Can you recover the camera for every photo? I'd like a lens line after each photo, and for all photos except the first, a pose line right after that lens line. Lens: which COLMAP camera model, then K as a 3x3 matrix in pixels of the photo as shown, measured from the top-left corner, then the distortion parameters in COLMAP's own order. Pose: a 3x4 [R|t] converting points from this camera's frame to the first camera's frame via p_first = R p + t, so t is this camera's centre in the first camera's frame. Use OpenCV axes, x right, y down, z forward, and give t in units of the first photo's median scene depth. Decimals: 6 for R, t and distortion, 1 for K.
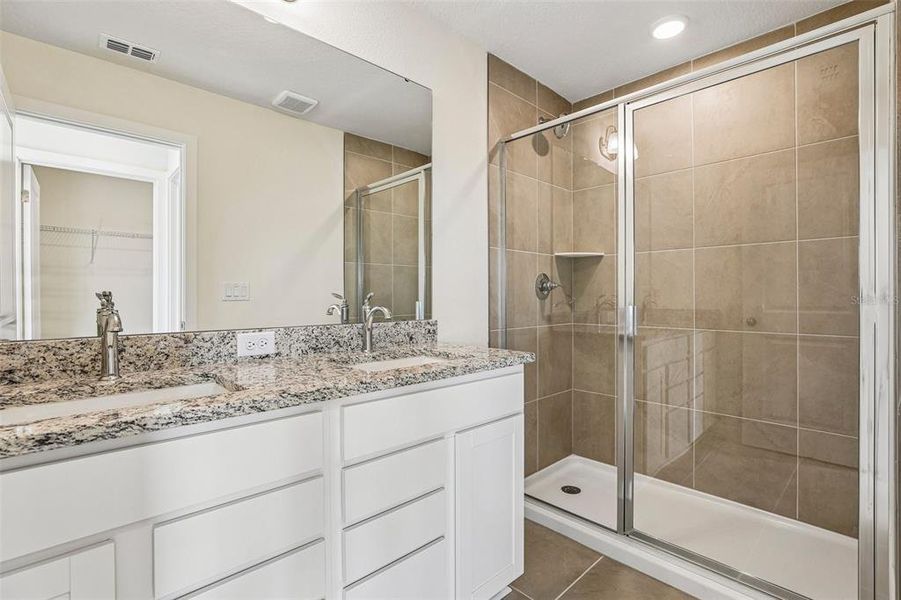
lens RADIAL K [[418.5, 0, 448.7], [0, 418.5, 295.6], [0, 0, 1]] dist [-0.016228, 0.002123]
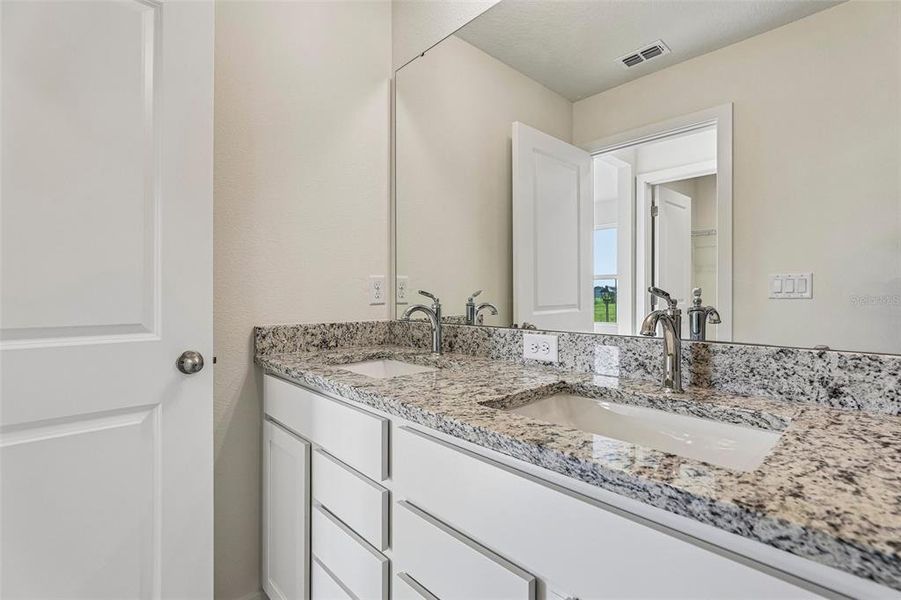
lens RADIAL K [[418.5, 0, 452.6], [0, 418.5, 295.2], [0, 0, 1]] dist [-0.016228, 0.002123]
pose [[-0.000824, 0.004033, -0.999992, 0.450626], [0.006743, 0.999969, 0.004027, -0.000778], [0.999977, -0.006740, -0.000851, 0.846722]]
